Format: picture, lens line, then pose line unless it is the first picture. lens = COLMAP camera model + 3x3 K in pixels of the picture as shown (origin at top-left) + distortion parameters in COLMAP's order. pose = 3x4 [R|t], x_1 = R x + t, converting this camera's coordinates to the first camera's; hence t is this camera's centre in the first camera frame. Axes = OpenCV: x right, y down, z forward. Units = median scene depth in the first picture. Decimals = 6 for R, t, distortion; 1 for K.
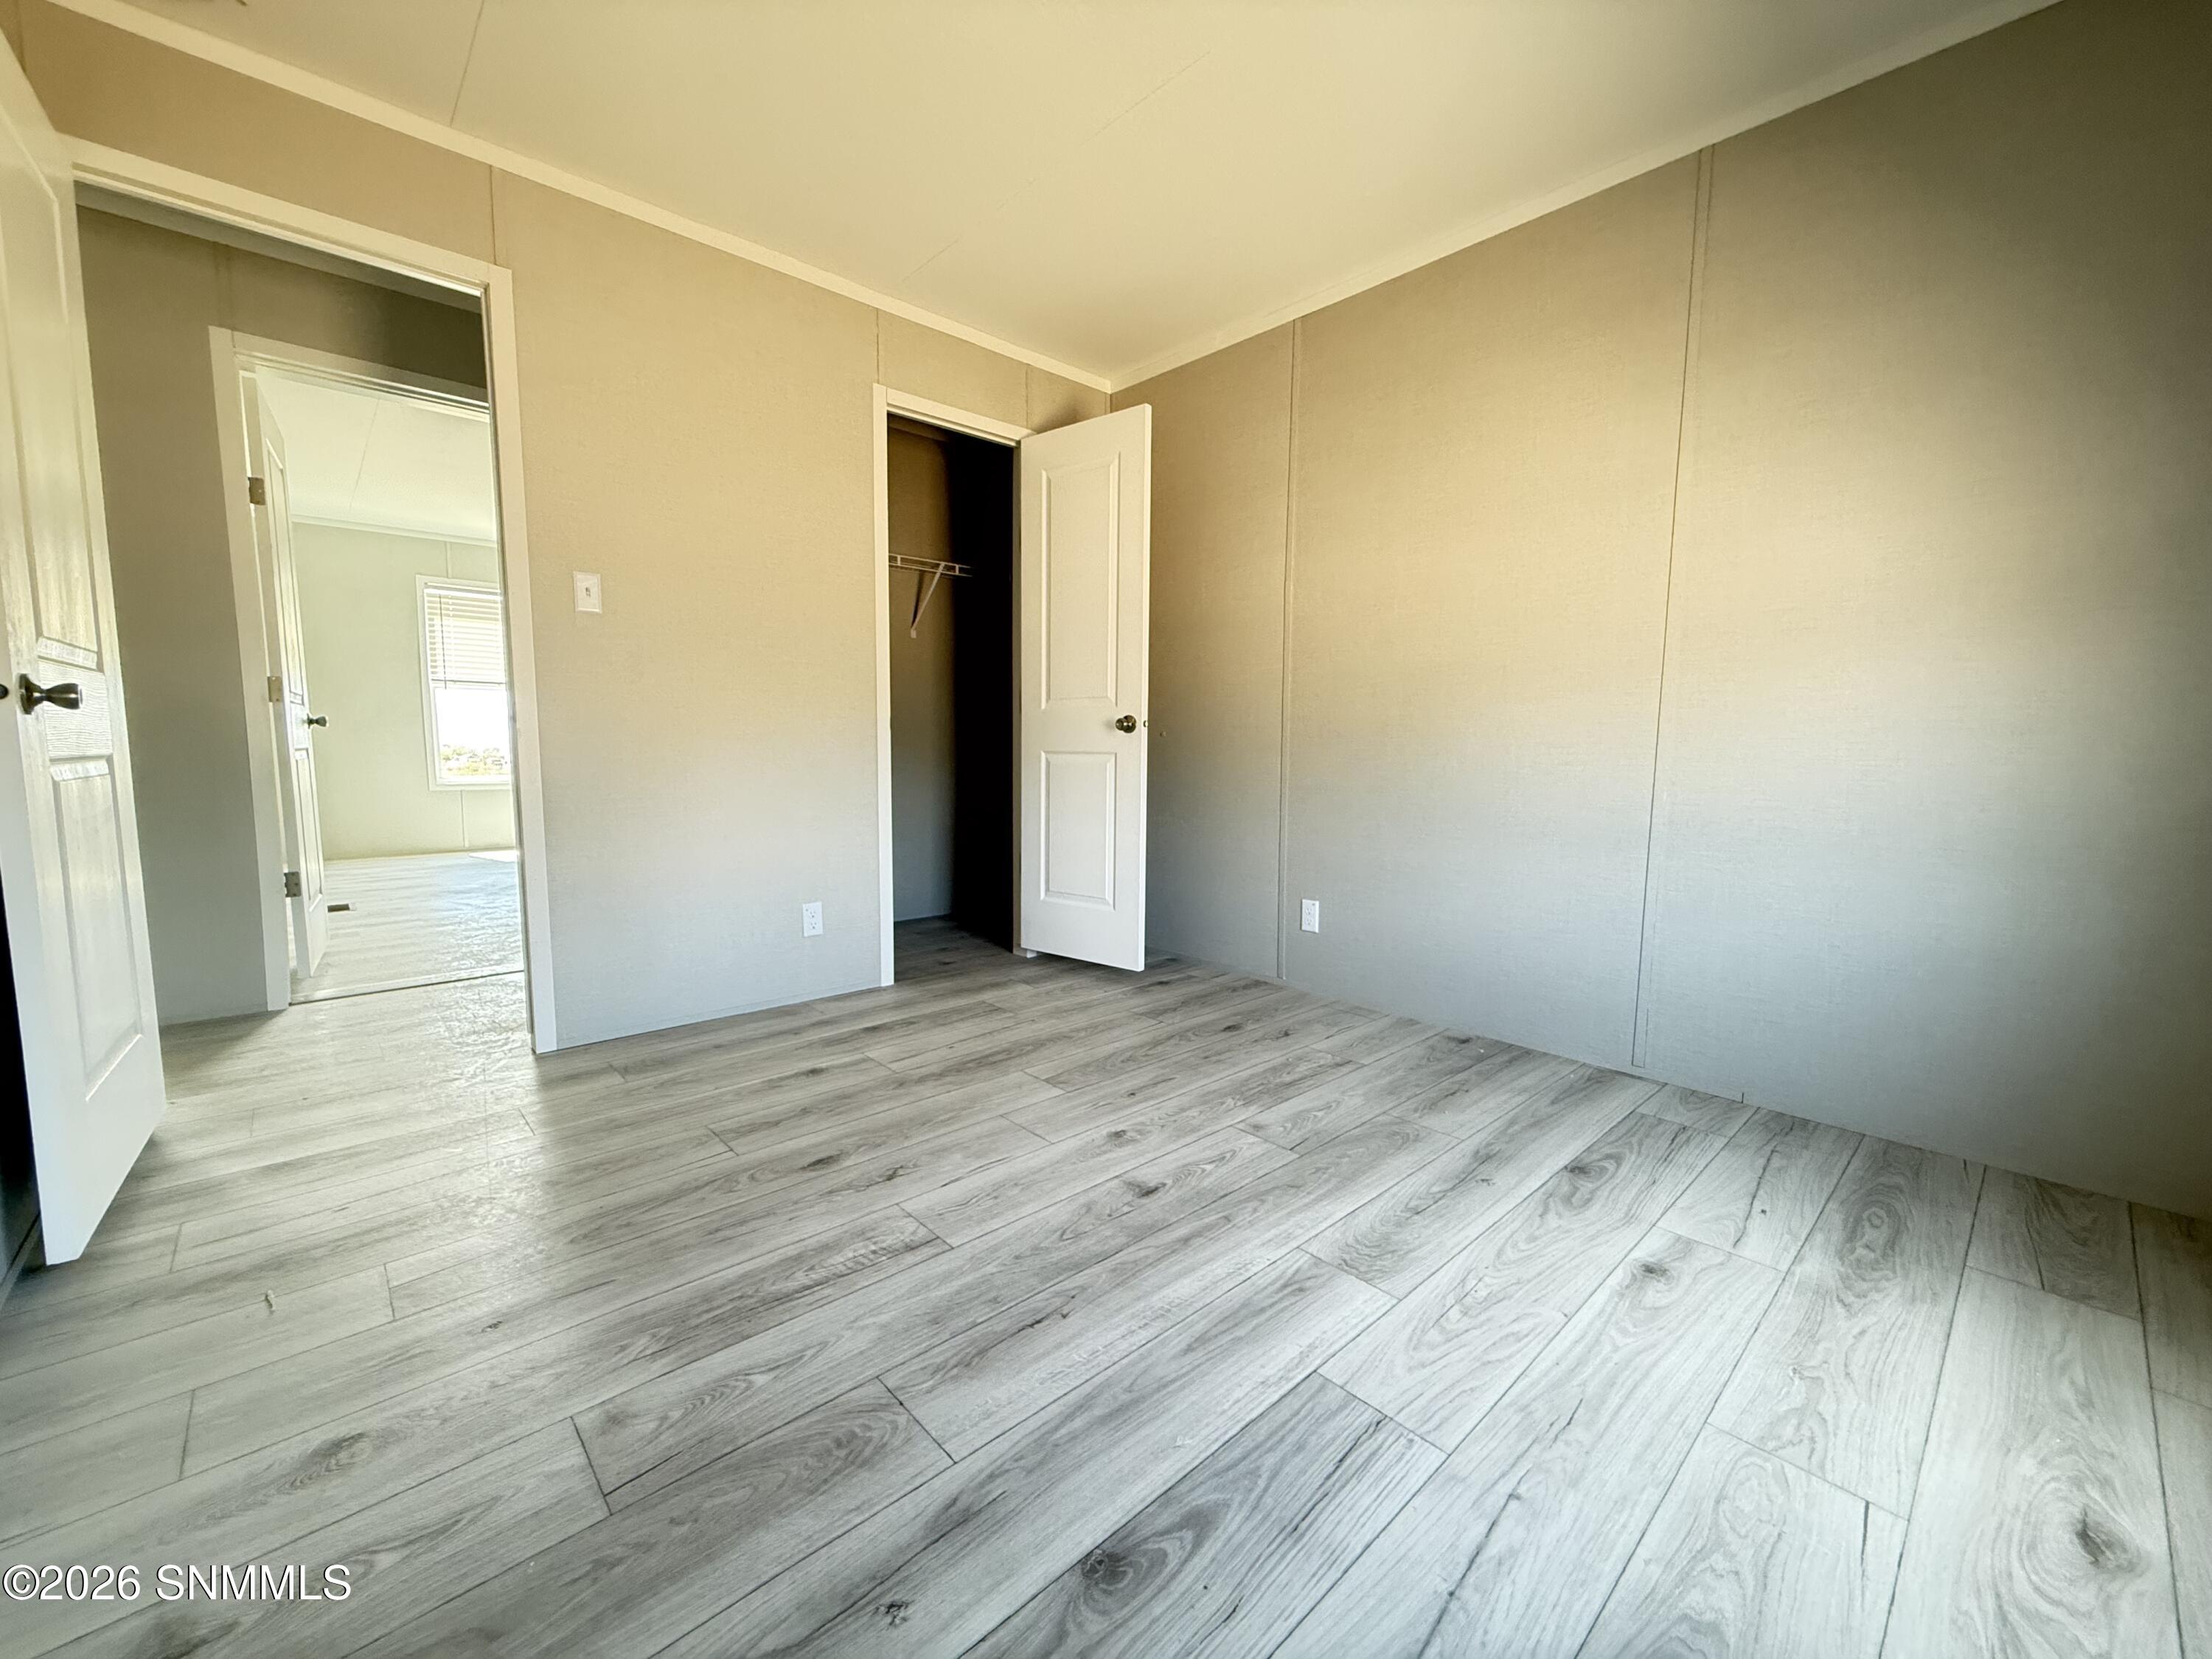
lens RADIAL K [[889.0, 0, 1090.6], [0, 889.0, 822.4], [0, 0, 1]] dist [0.000166, 0.002151]
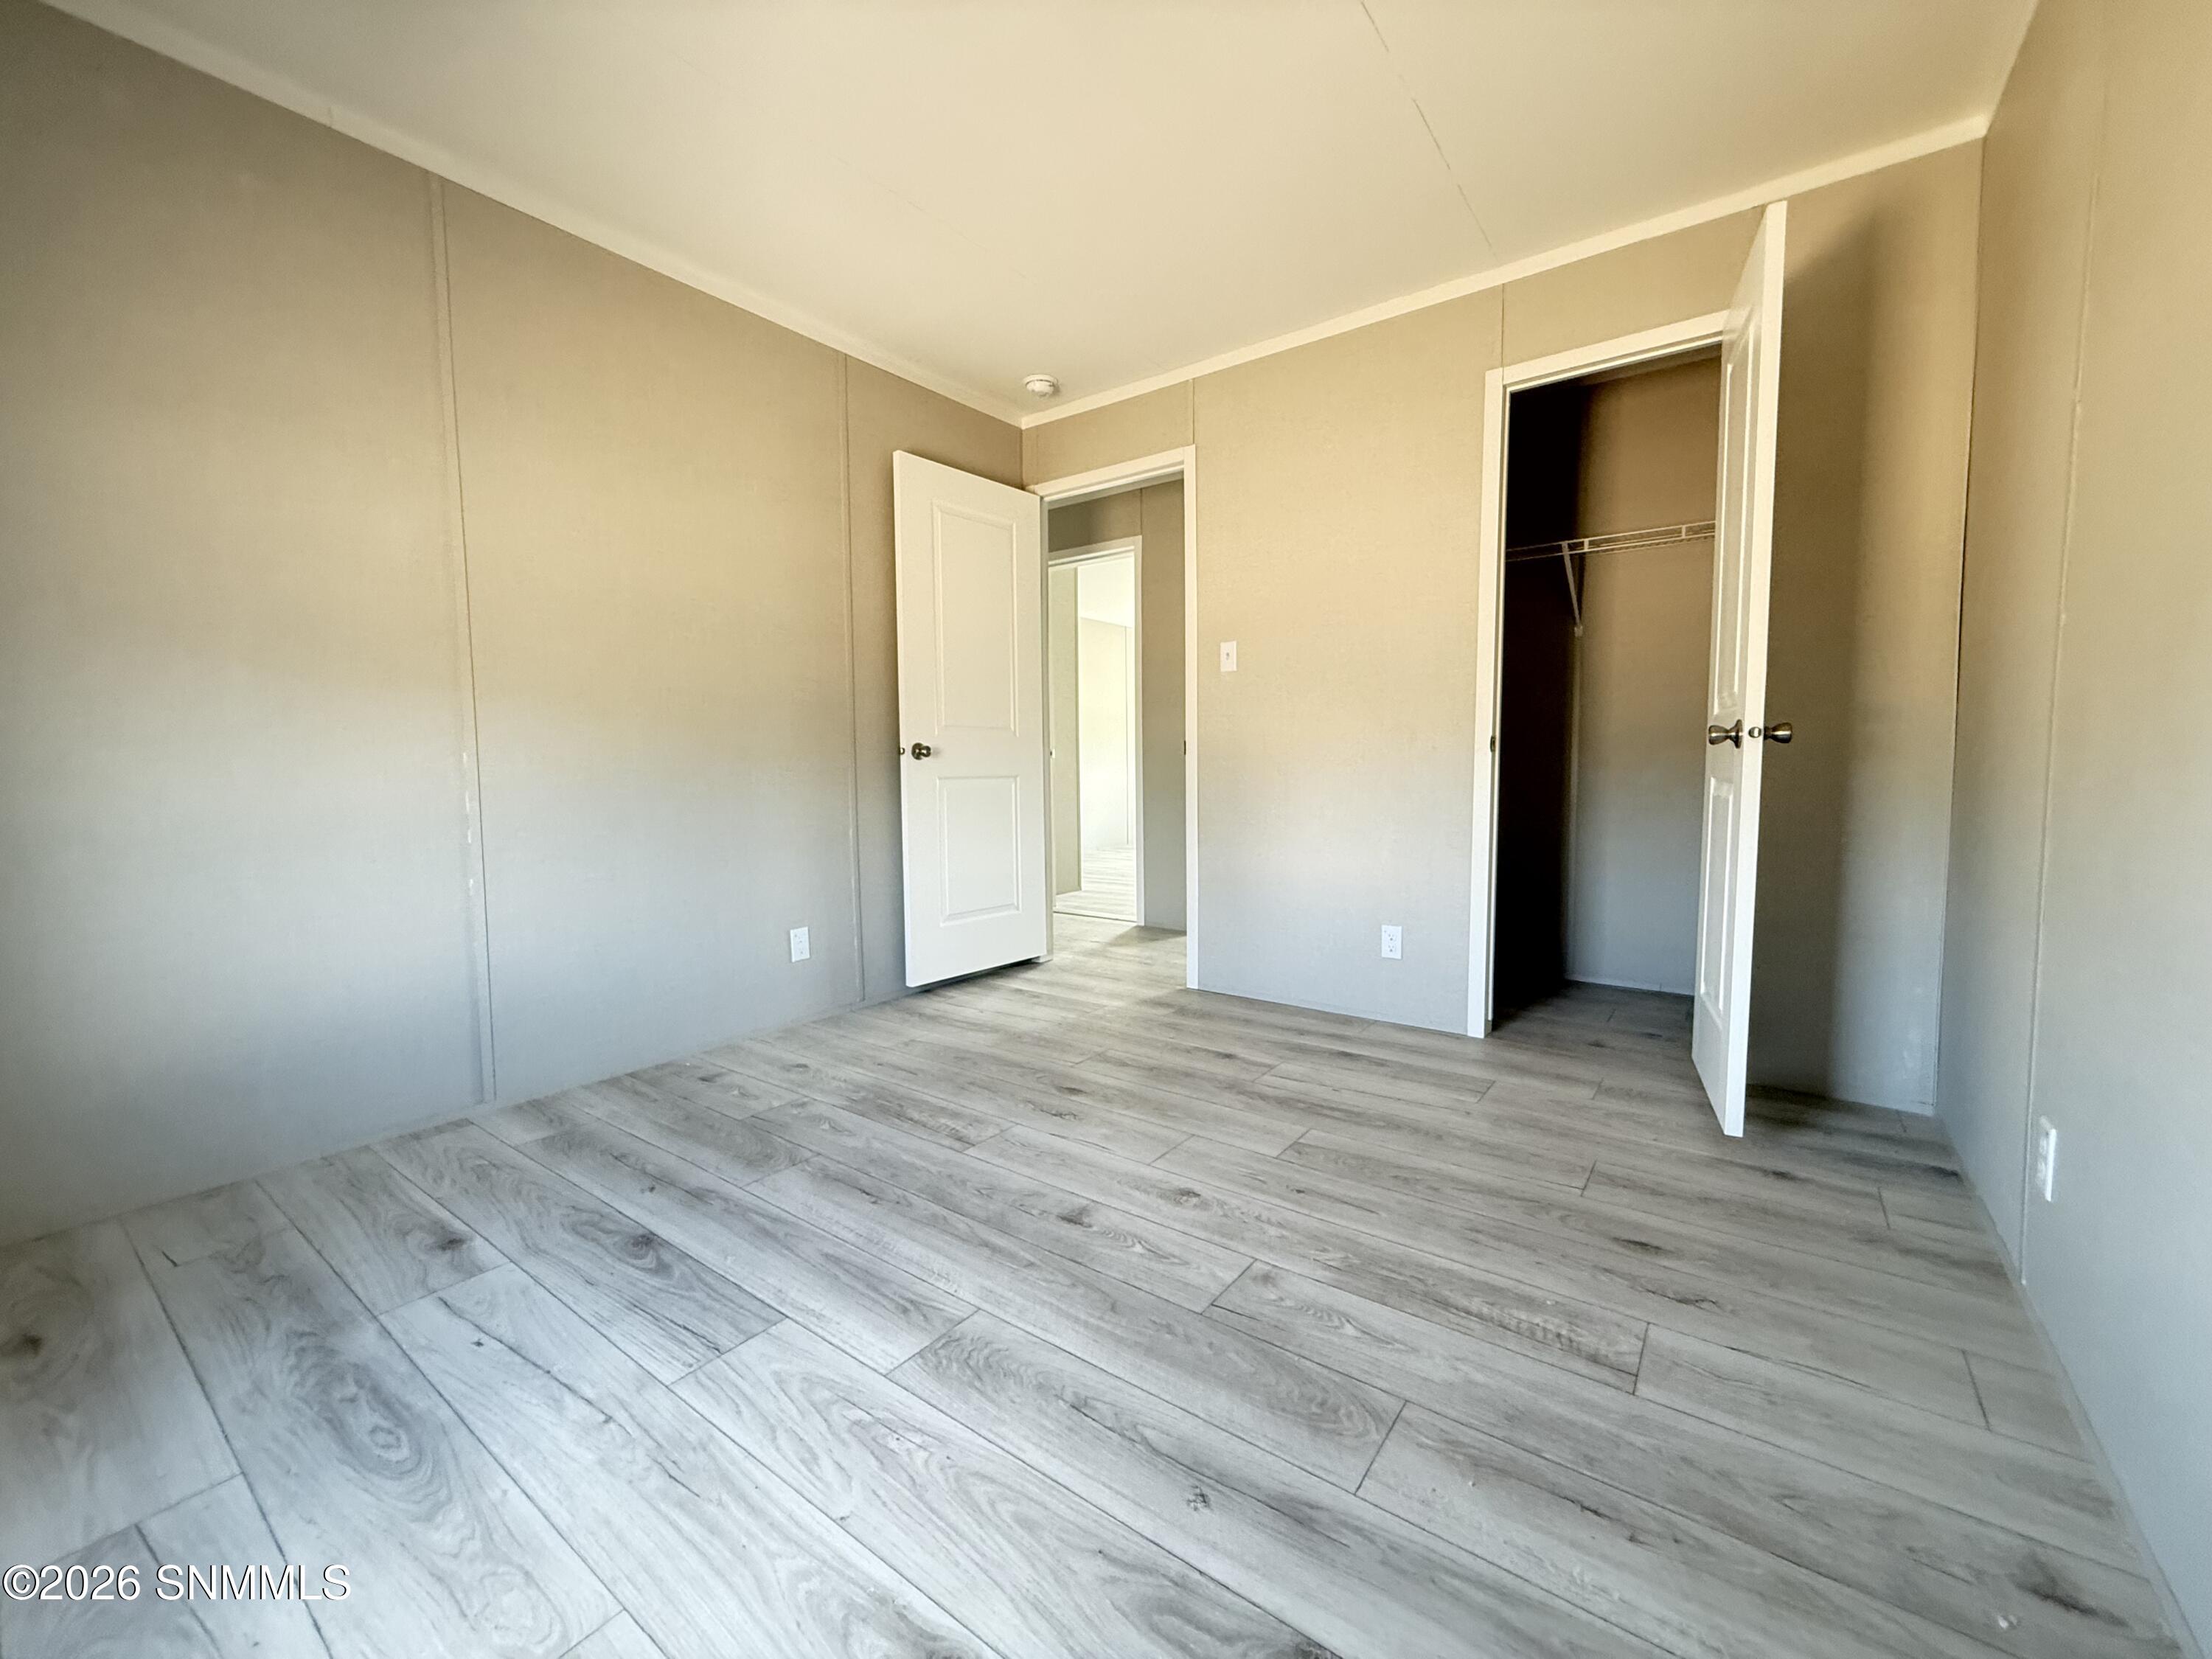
lens RADIAL K [[889.0, 0, 1111.1], [0, 889.0, 824.8], [0, 0, 1]] dist [0.000166, 0.002151]
pose [[0.198160, 0.057313, -0.978493, 0.951312], [-0.078723, 0.995995, 0.042395, -0.064454], [0.977003, 0.068629, 0.201878, 0.758822]]
